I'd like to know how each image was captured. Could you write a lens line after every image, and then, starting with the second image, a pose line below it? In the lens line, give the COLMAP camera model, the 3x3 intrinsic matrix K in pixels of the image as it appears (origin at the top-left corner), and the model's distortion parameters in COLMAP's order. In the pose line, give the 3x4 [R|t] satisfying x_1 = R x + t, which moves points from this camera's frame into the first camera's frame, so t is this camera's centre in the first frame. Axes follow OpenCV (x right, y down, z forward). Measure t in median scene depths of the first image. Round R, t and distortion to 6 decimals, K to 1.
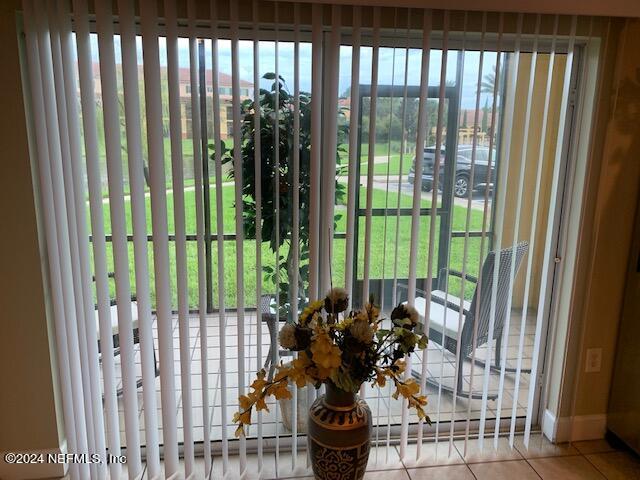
lens RADIAL K [[484.9, 0, 317.3], [0, 484.9, 230.2], [0, 0, 1]] dist [0.079090, -0.093659]
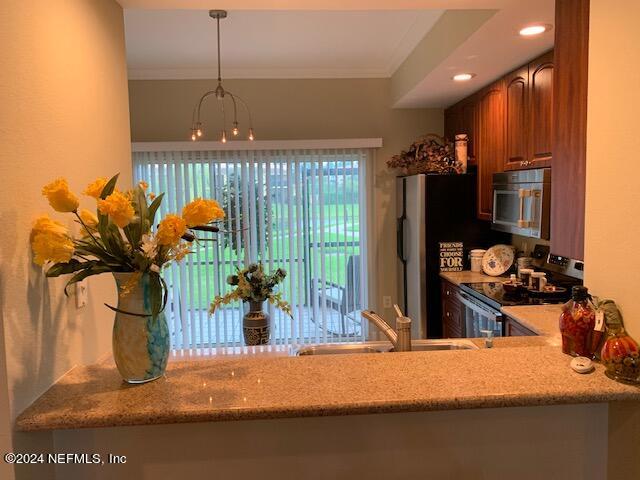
lens RADIAL K [[484.9, 0, 317.3], [0, 484.9, 230.2], [0, 0, 1]] dist [0.079090, -0.093659]
pose [[0.996182, -0.032062, -0.081206, 0.477227], [0.021242, 0.991187, -0.130754, 0.242383], [0.084682, 0.128529, 0.988084, -1.166364]]
